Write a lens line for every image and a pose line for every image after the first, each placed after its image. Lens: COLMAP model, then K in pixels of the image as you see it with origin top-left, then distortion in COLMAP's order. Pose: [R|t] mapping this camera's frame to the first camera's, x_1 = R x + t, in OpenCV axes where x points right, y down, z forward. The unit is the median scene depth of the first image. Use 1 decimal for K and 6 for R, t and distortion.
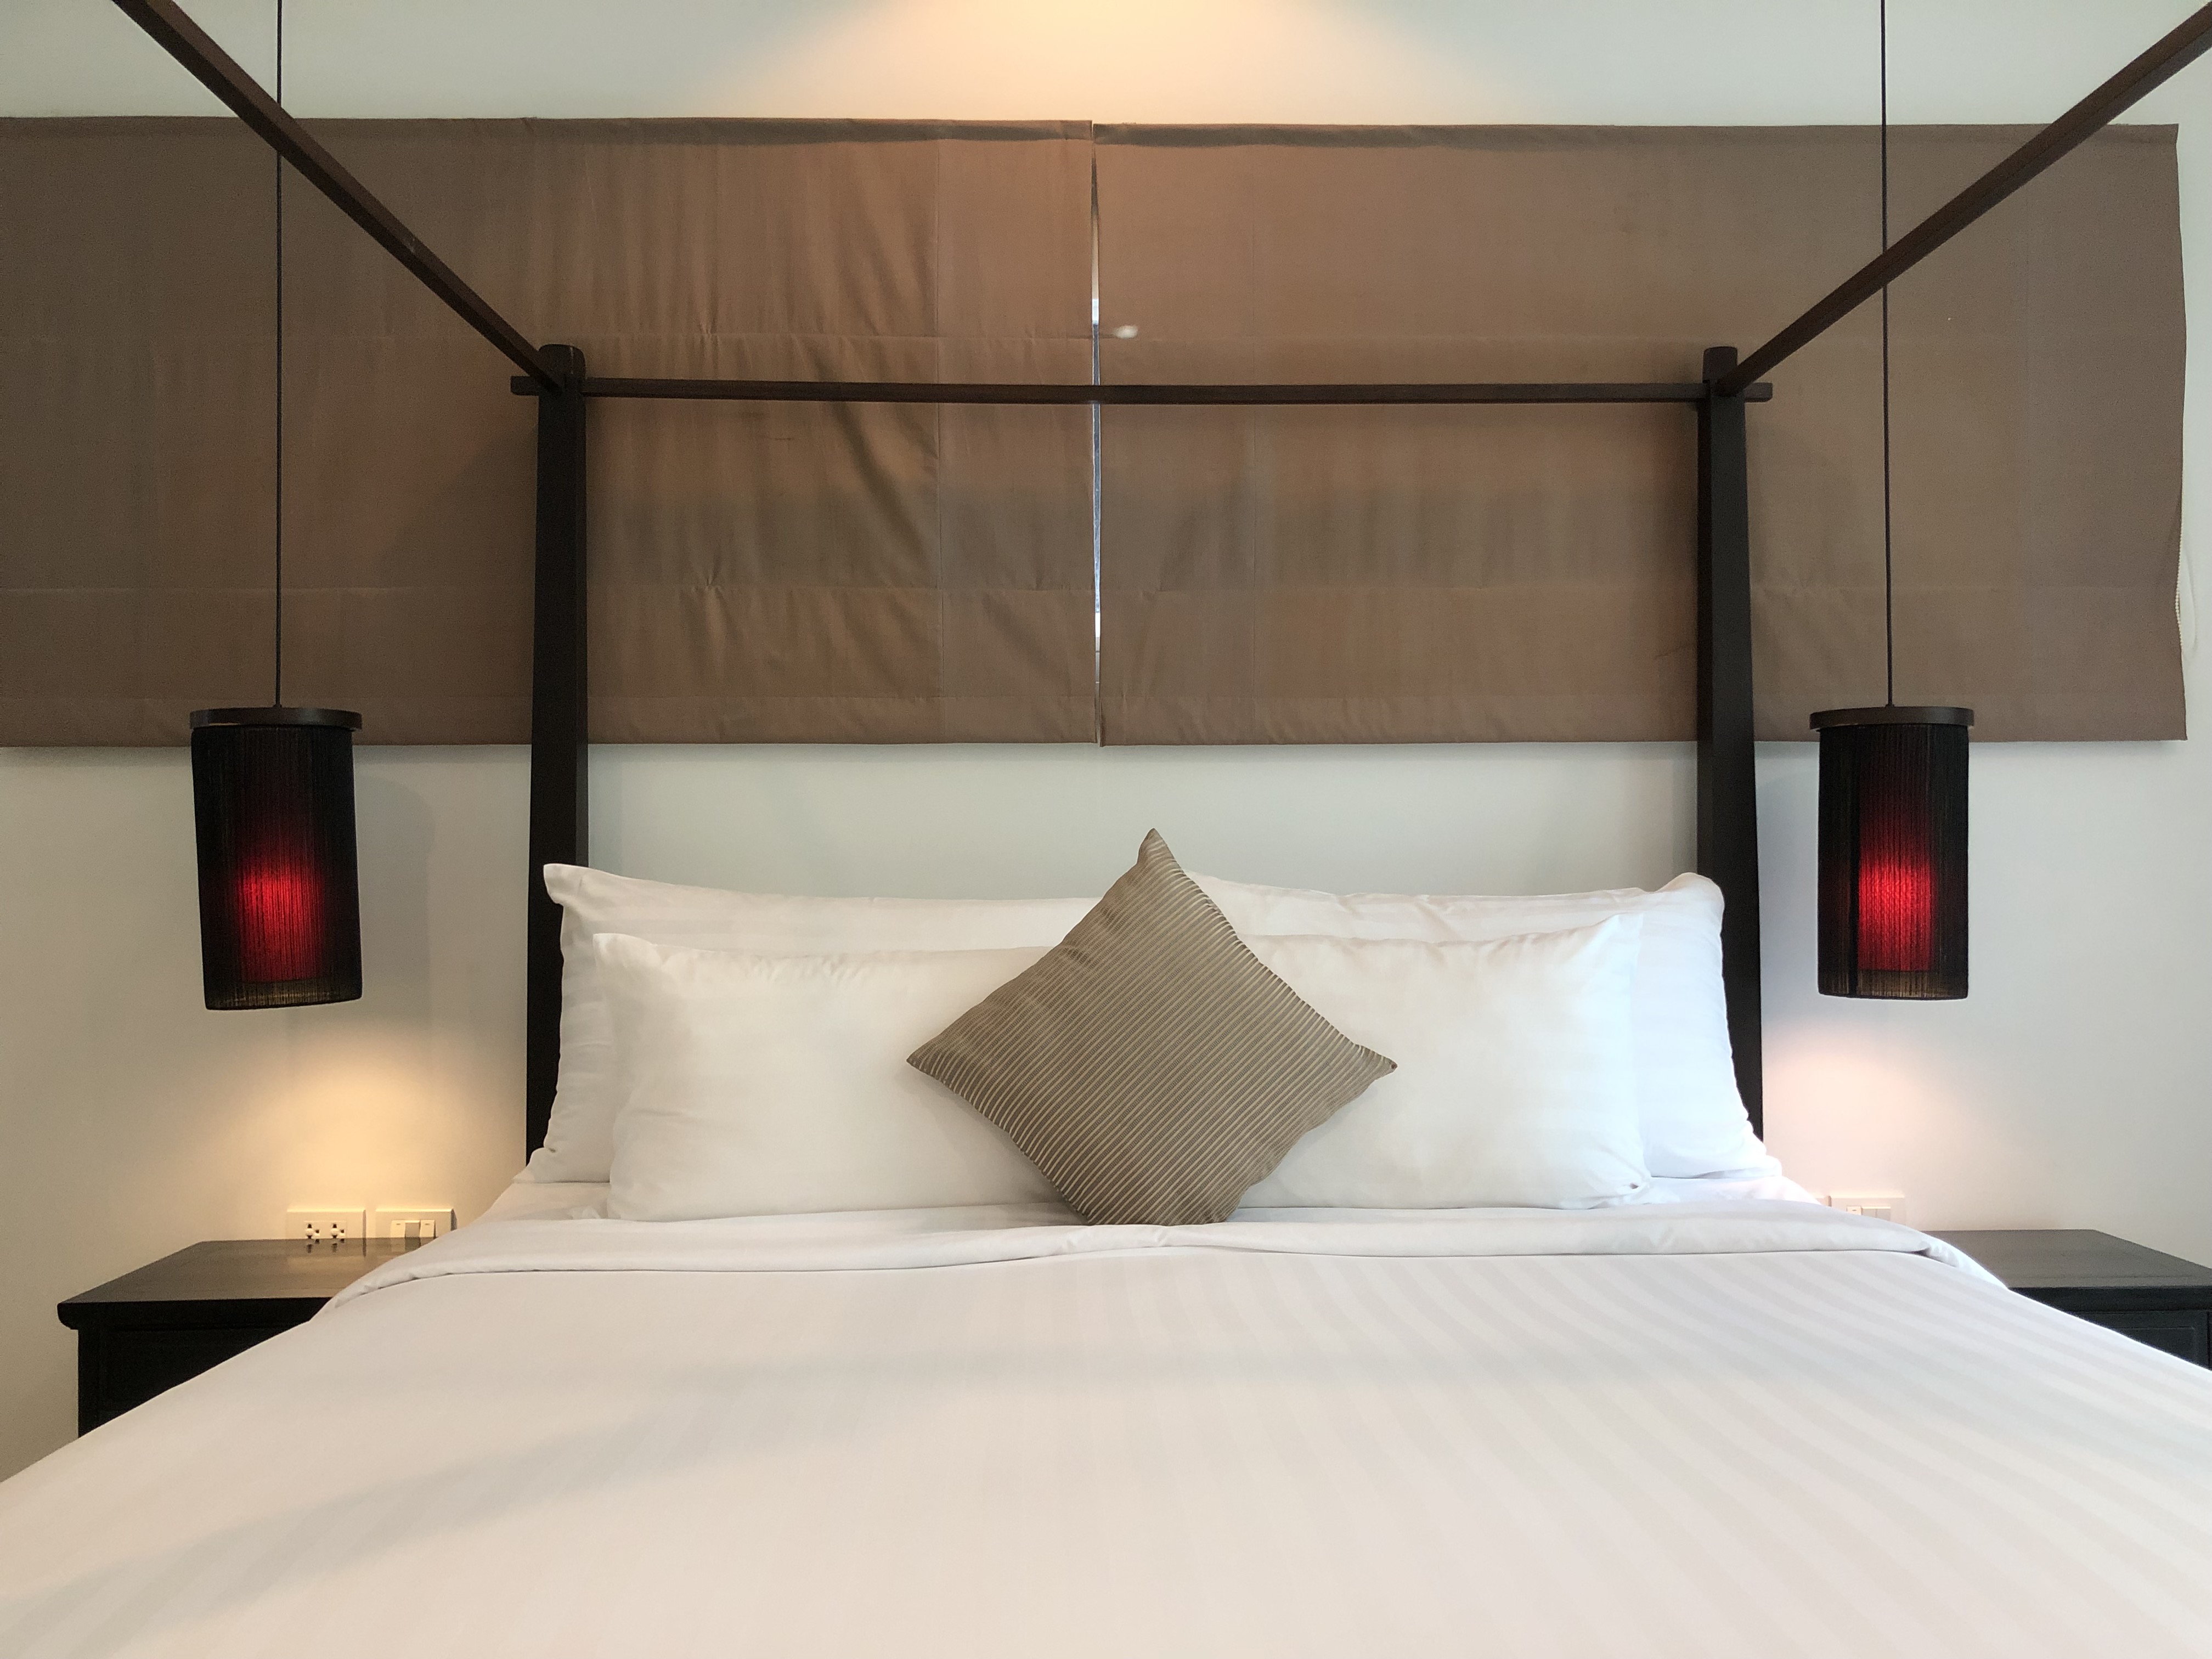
lens RADIAL K [[1874.9, 0, 1115.1], [0, 1874.9, 830.7], [0, 0, 1]] dist [0.035533, -0.032683]
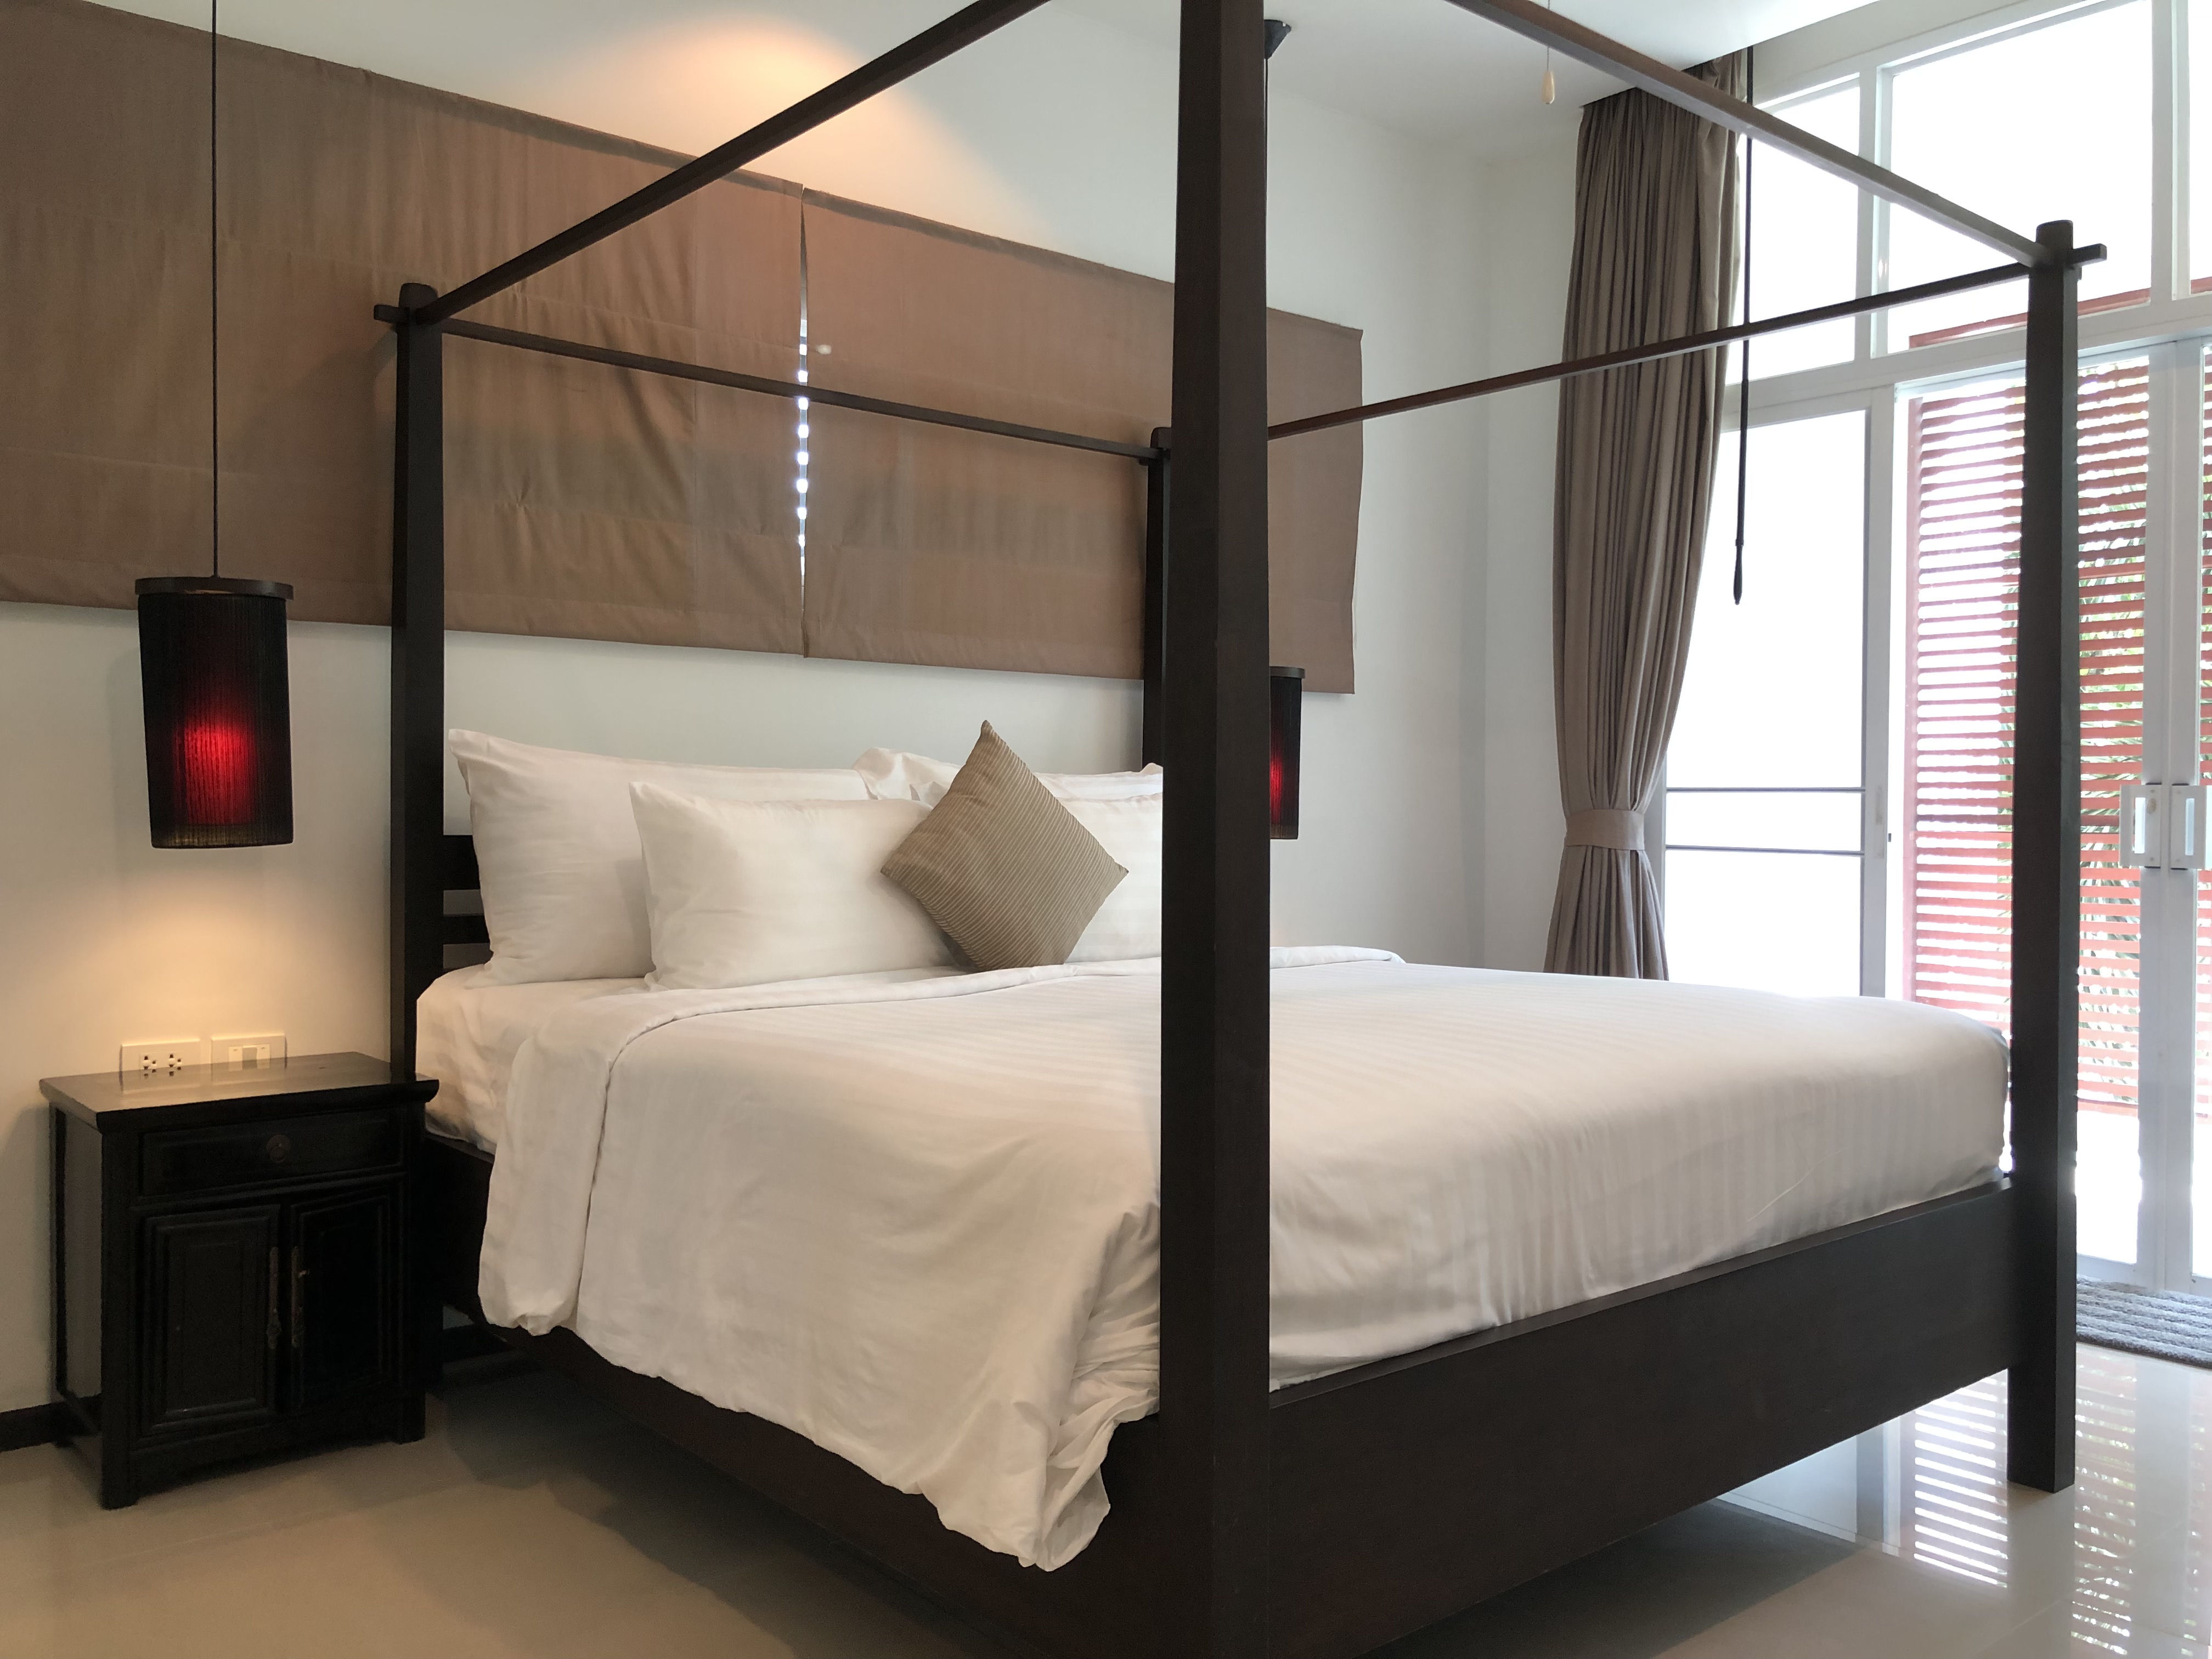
lens RADIAL K [[1830.6, 0, 1101.8], [0, 1830.6, 815.9], [0, 0, 1]] dist [0.047067, -0.050000]
pose [[0.781106, 0.007186, 0.624357, -0.658263], [-0.024484, 0.999517, 0.019127, 0.038060], [-0.623918, -0.030227, 0.780905, -0.159115]]
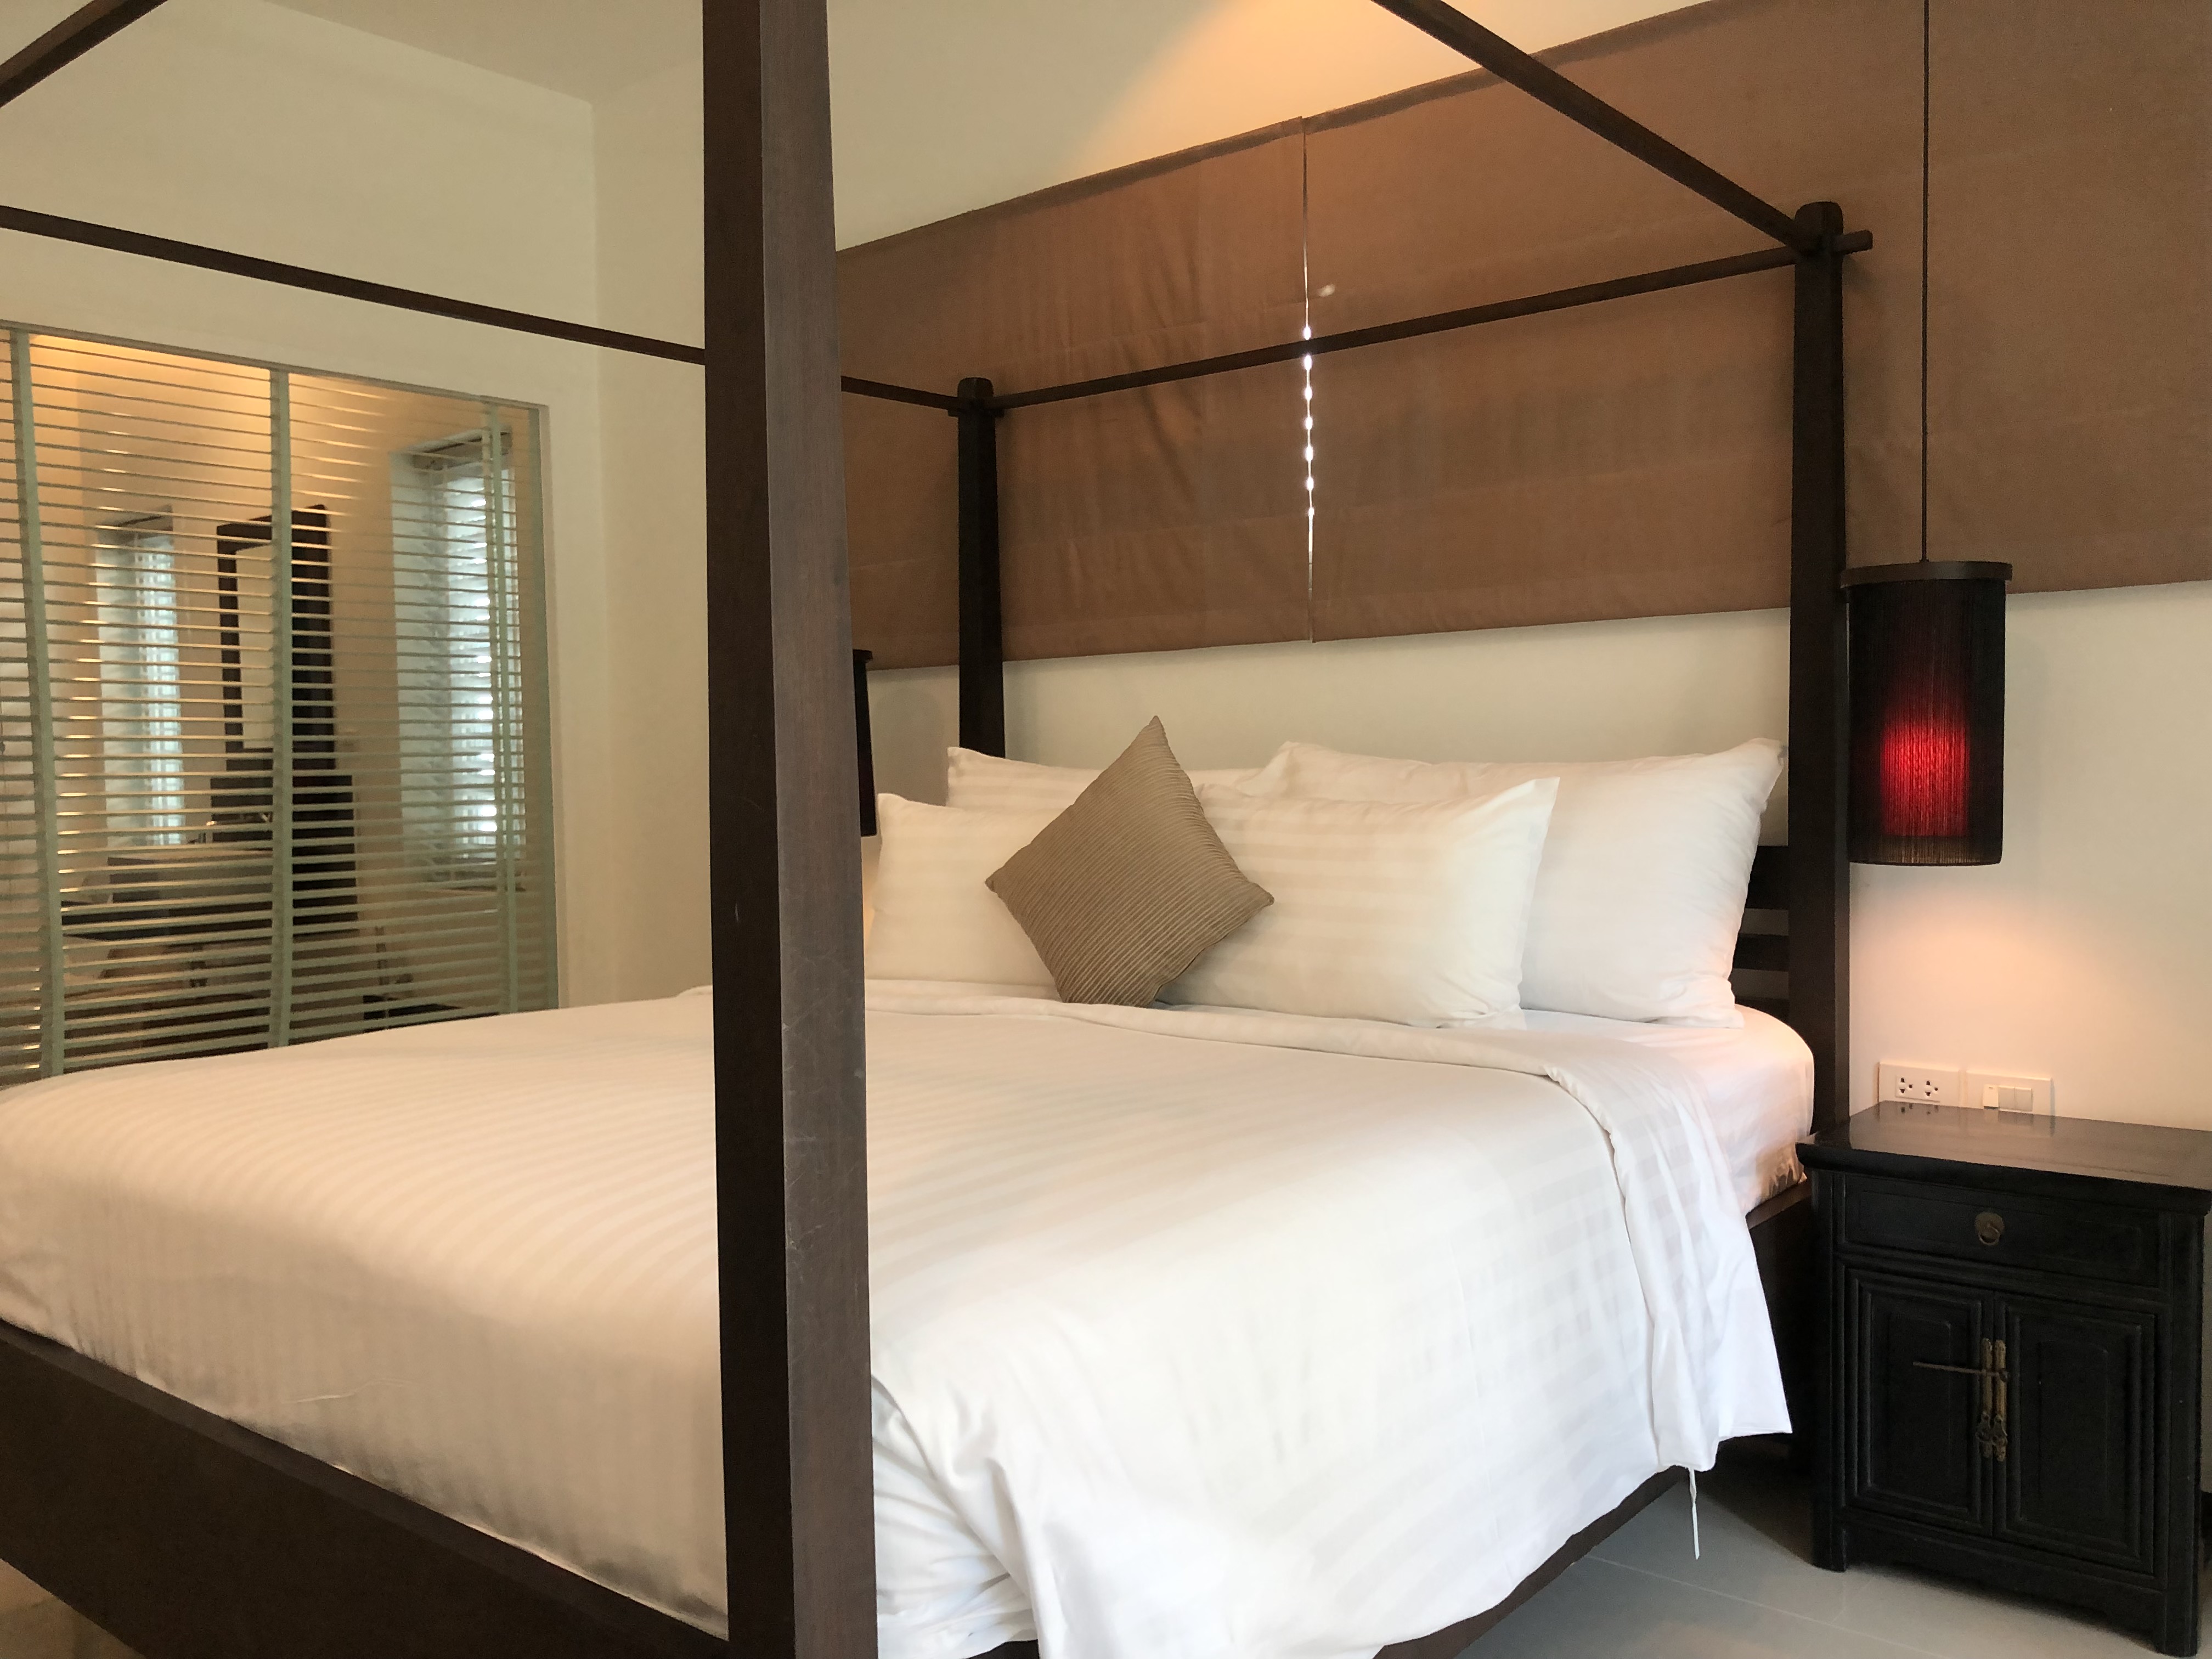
lens RADIAL K [[1830.6, 0, 1103.6], [0, 1830.6, 838.8], [0, 0, 1]] dist [0.047067, -0.050000]
pose [[0.754249, 0.017510, -0.656355, 0.671156], [0.032648, 0.997408, 0.064127, 0.001018], [0.655776, -0.069796, 0.751722, 0.008777]]
